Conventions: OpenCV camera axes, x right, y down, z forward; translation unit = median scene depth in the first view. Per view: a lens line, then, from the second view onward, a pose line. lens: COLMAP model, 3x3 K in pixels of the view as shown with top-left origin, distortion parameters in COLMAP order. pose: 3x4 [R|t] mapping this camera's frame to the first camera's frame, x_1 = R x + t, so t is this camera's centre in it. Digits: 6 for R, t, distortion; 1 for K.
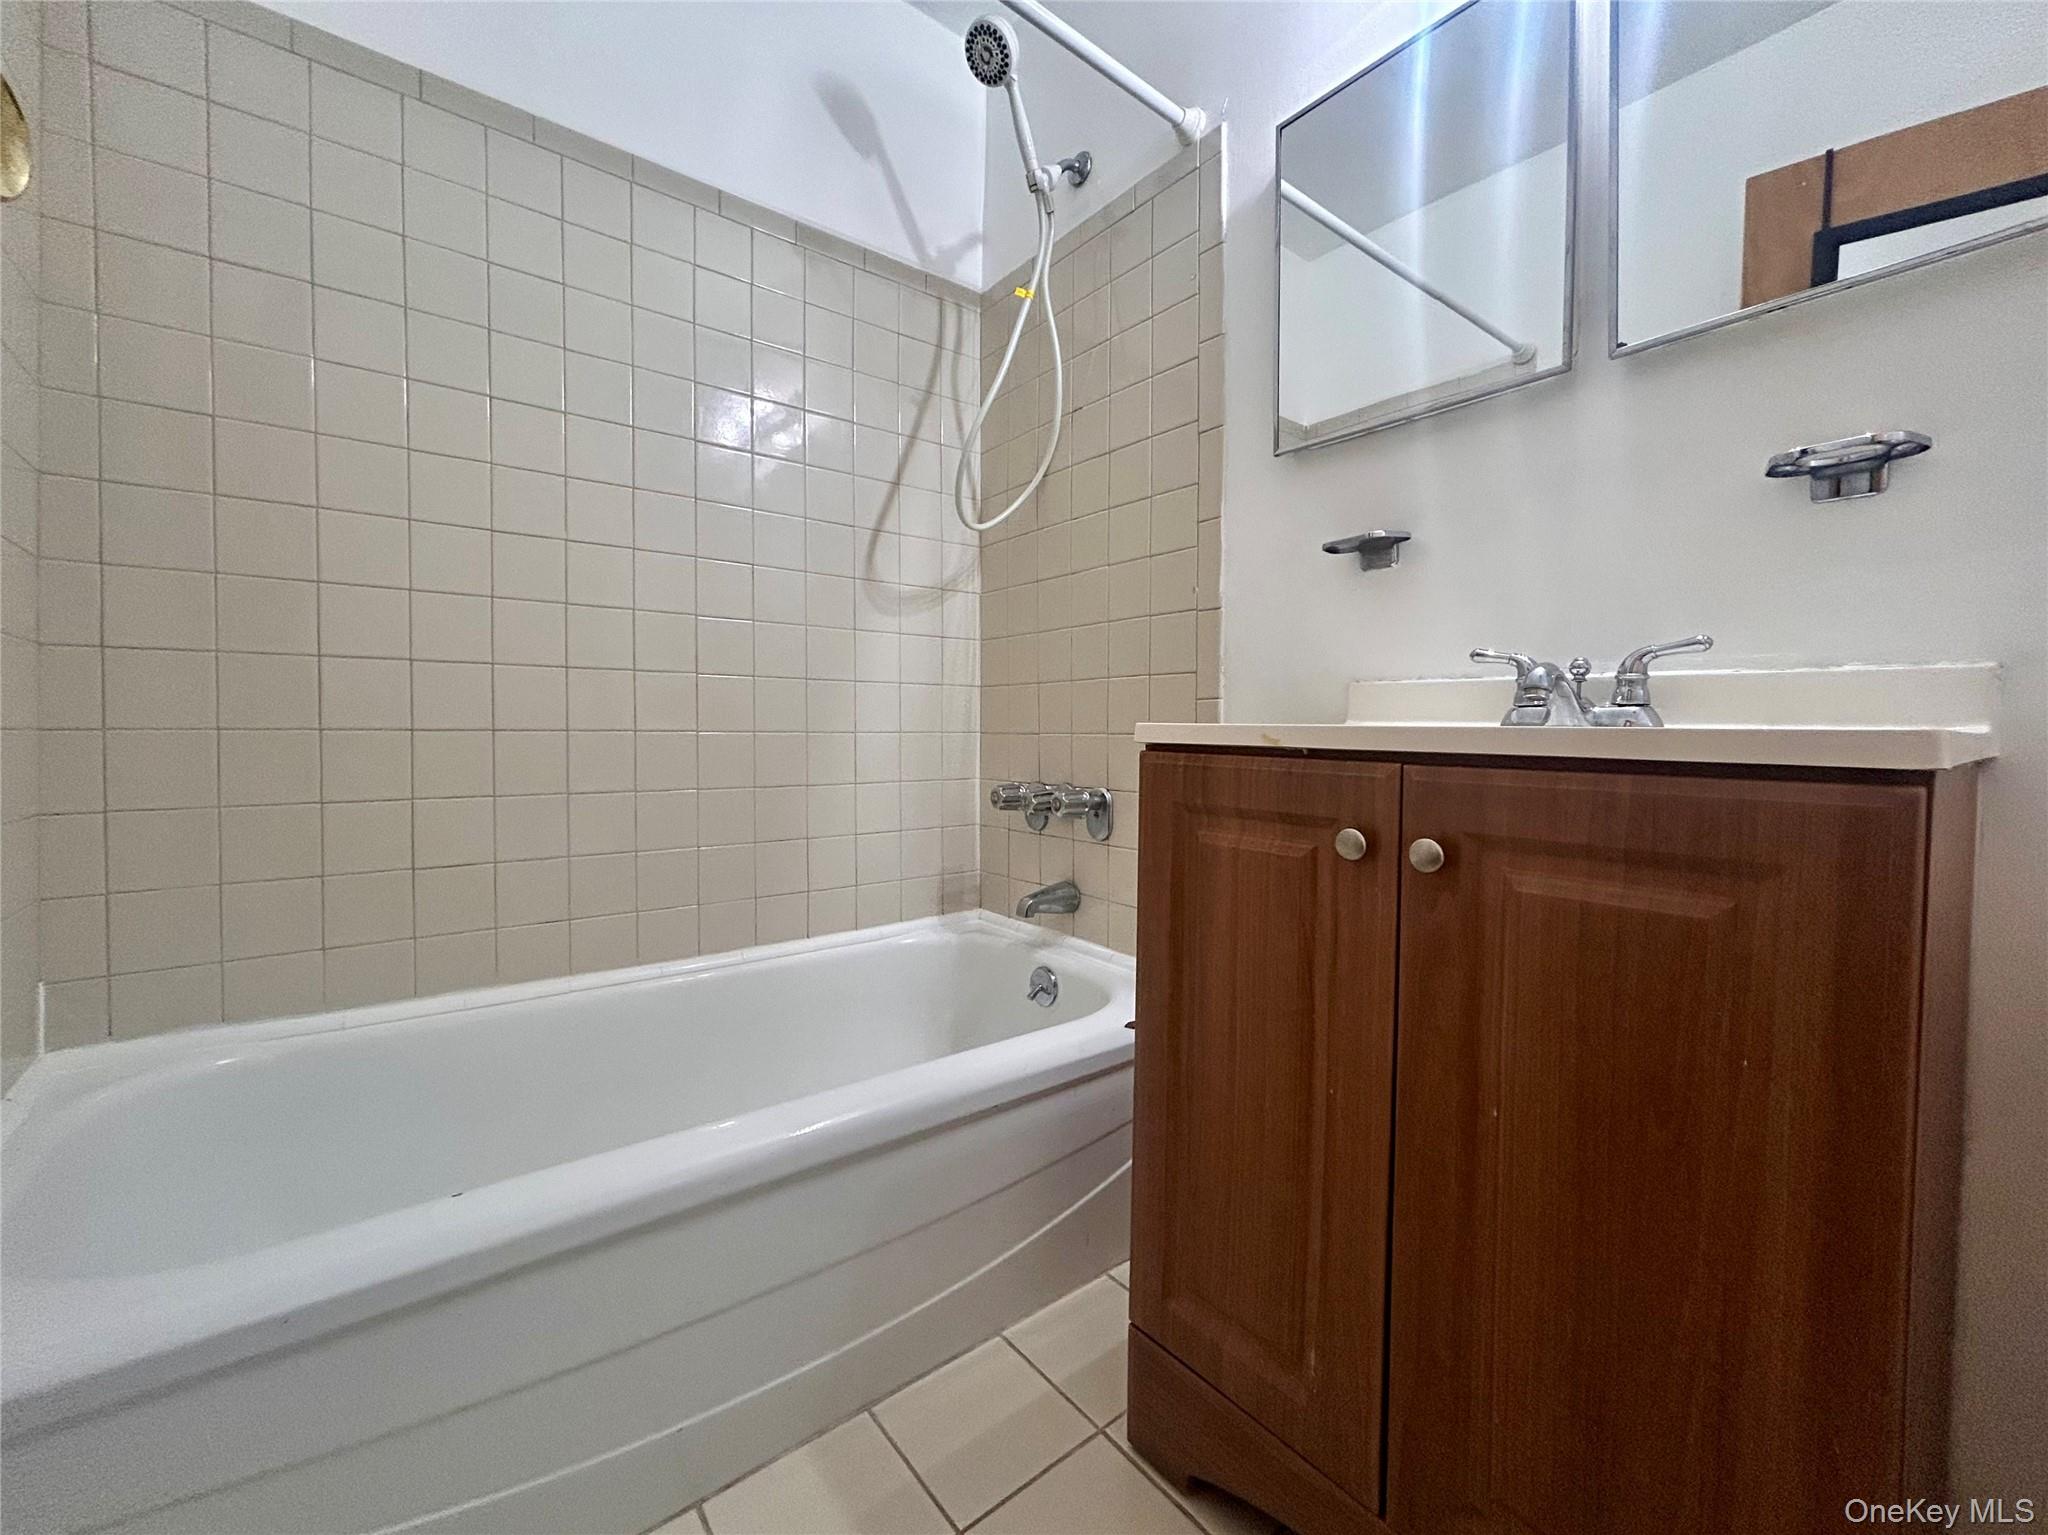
lens RADIAL K [[825.5, 0, 1011.2], [0, 825.5, 762.2], [0, 0, 1]] dist [-0.000450, -0.000201]
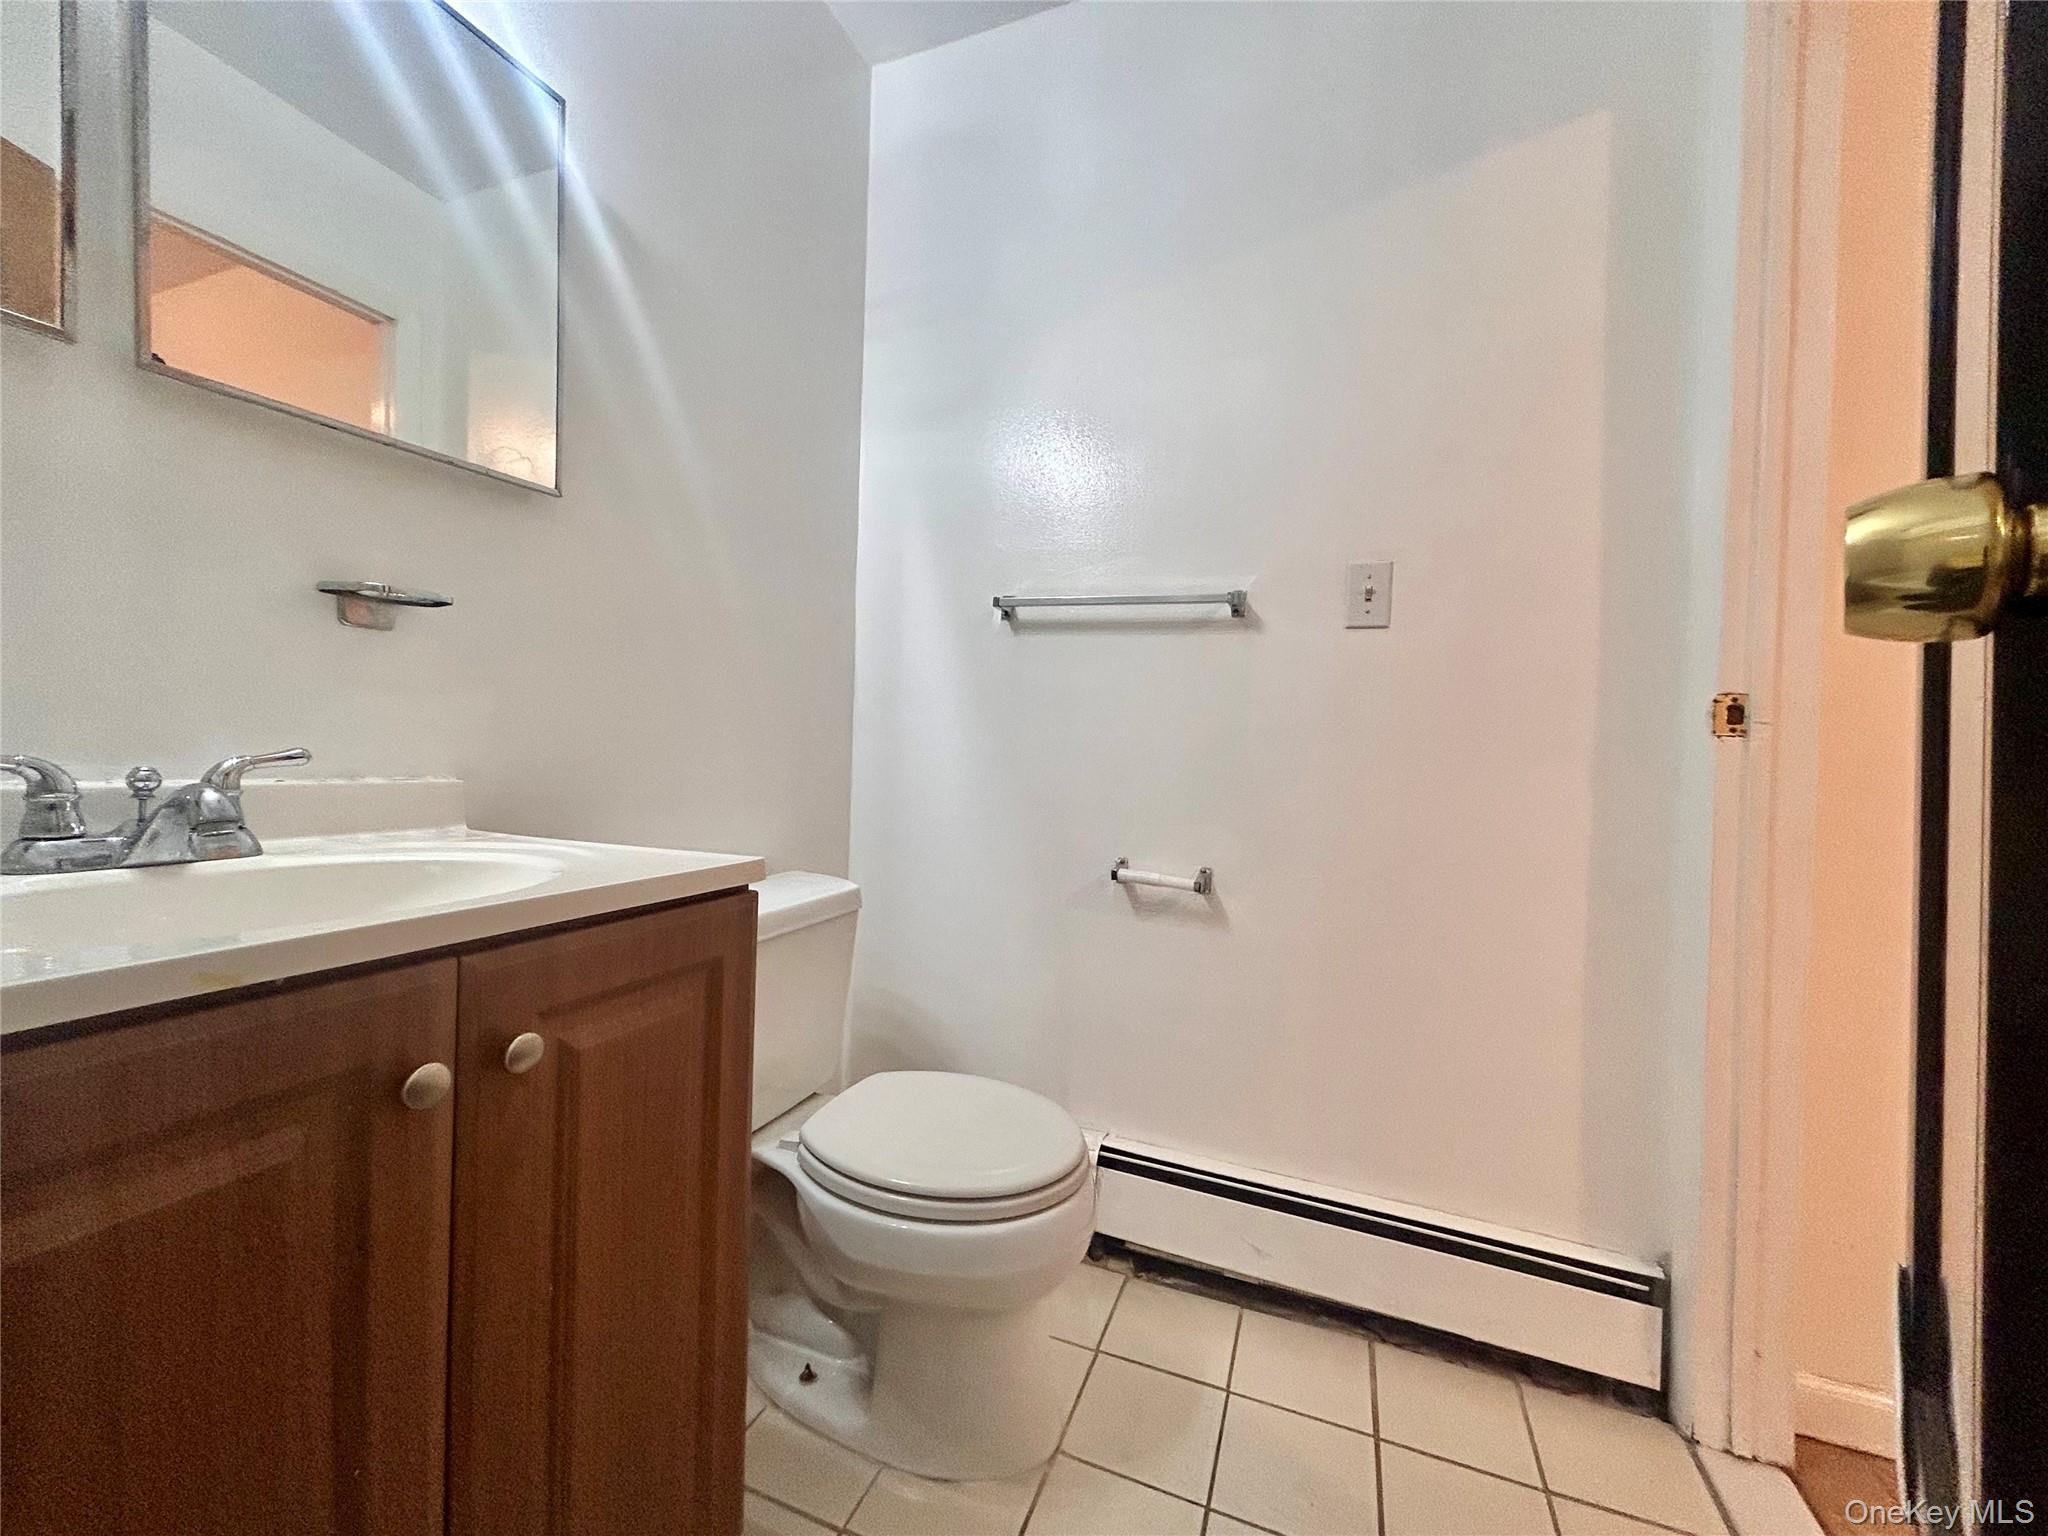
lens RADIAL K [[825.5, 0, 1011.2], [0, 825.5, 762.7], [0, 0, 1]] dist [-0.000450, -0.000201]
pose [[-0.504197, -0.035727, 0.862850, -0.387744], [0.004722, 0.999015, 0.044124, -0.183994], [-0.863576, 0.026321, -0.503531, 0.816776]]
